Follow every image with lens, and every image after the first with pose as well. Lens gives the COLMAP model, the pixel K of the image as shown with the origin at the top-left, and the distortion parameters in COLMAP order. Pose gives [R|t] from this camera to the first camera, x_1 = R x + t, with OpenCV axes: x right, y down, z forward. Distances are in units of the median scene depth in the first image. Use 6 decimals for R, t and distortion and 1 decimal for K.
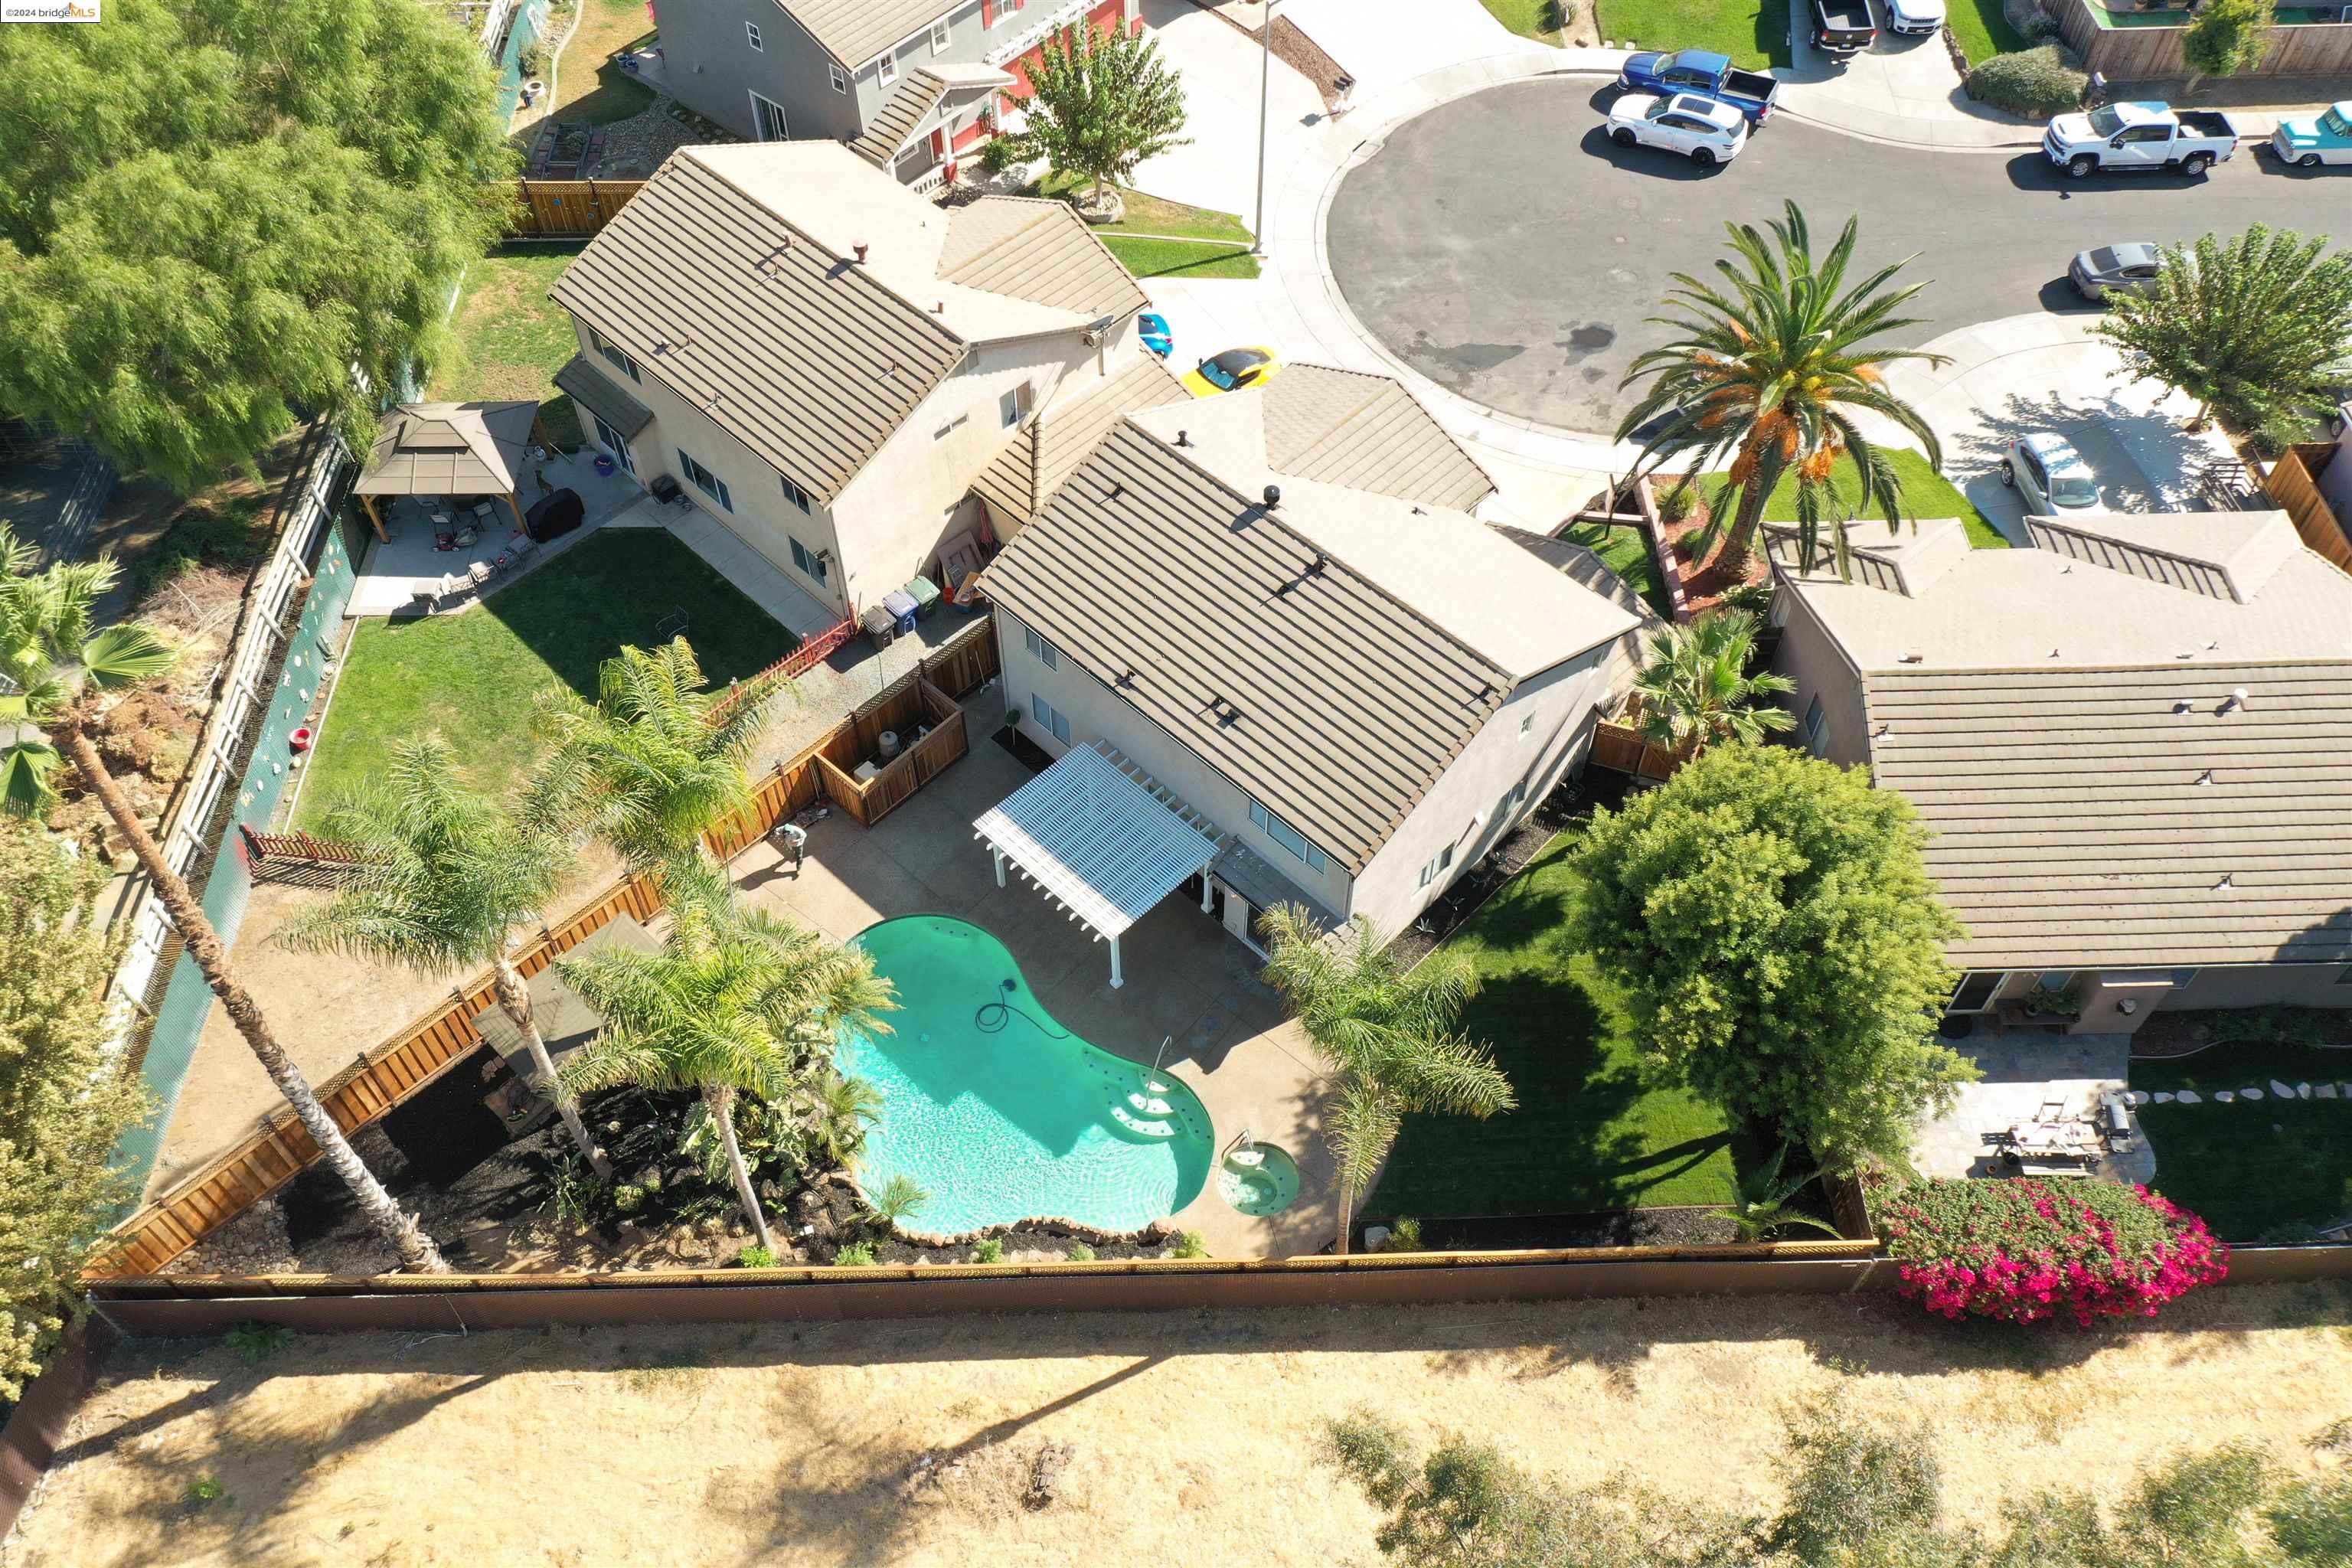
lens RADIAL K [[1872.6, 0, 1178.7], [0, 1872.6, 713.0], [0, 0, 1]] dist [-0.007790, 0.002123]
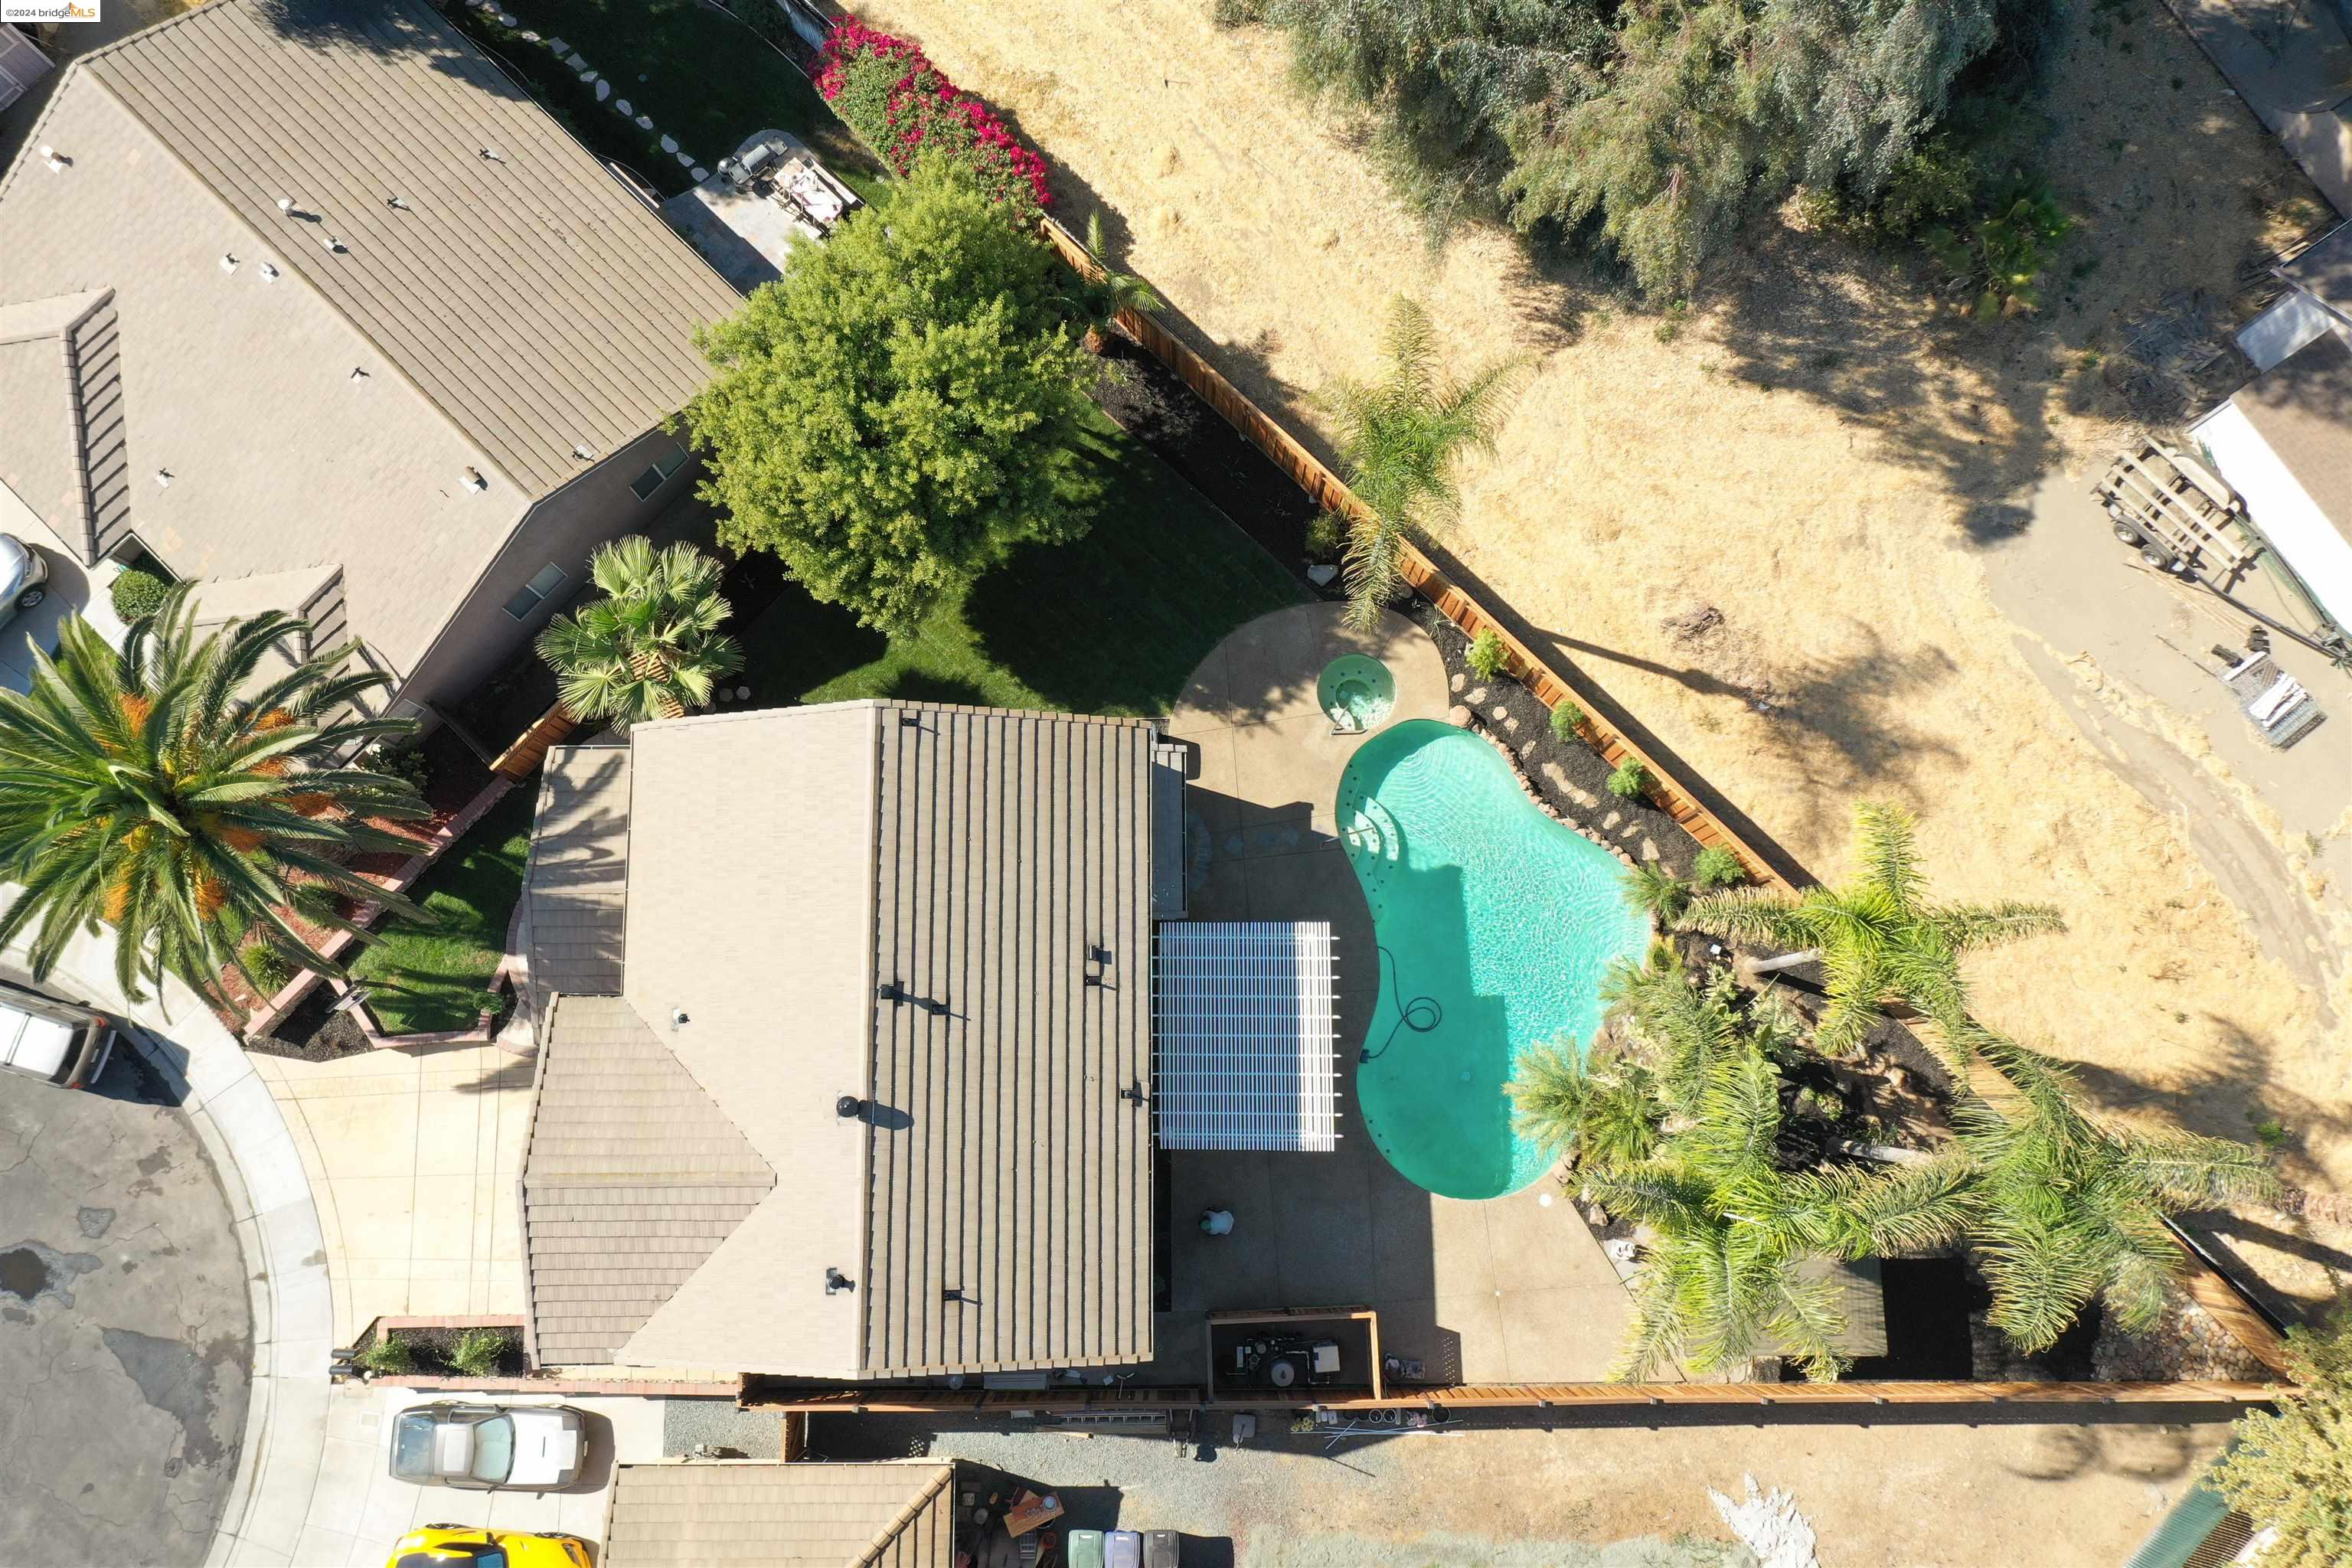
lens RADIAL K [[1932.6, 0, 1181.9], [0, 1932.6, 731.3], [0, 0, 1]] dist [-0.062467, 0.126367]
pose [[-0.704132, -0.697105, 0.135064, -0.047235], [0.551643, -0.417278, 0.722197, -0.563215], [-0.447088, 0.583029, 0.678372, 0.321345]]
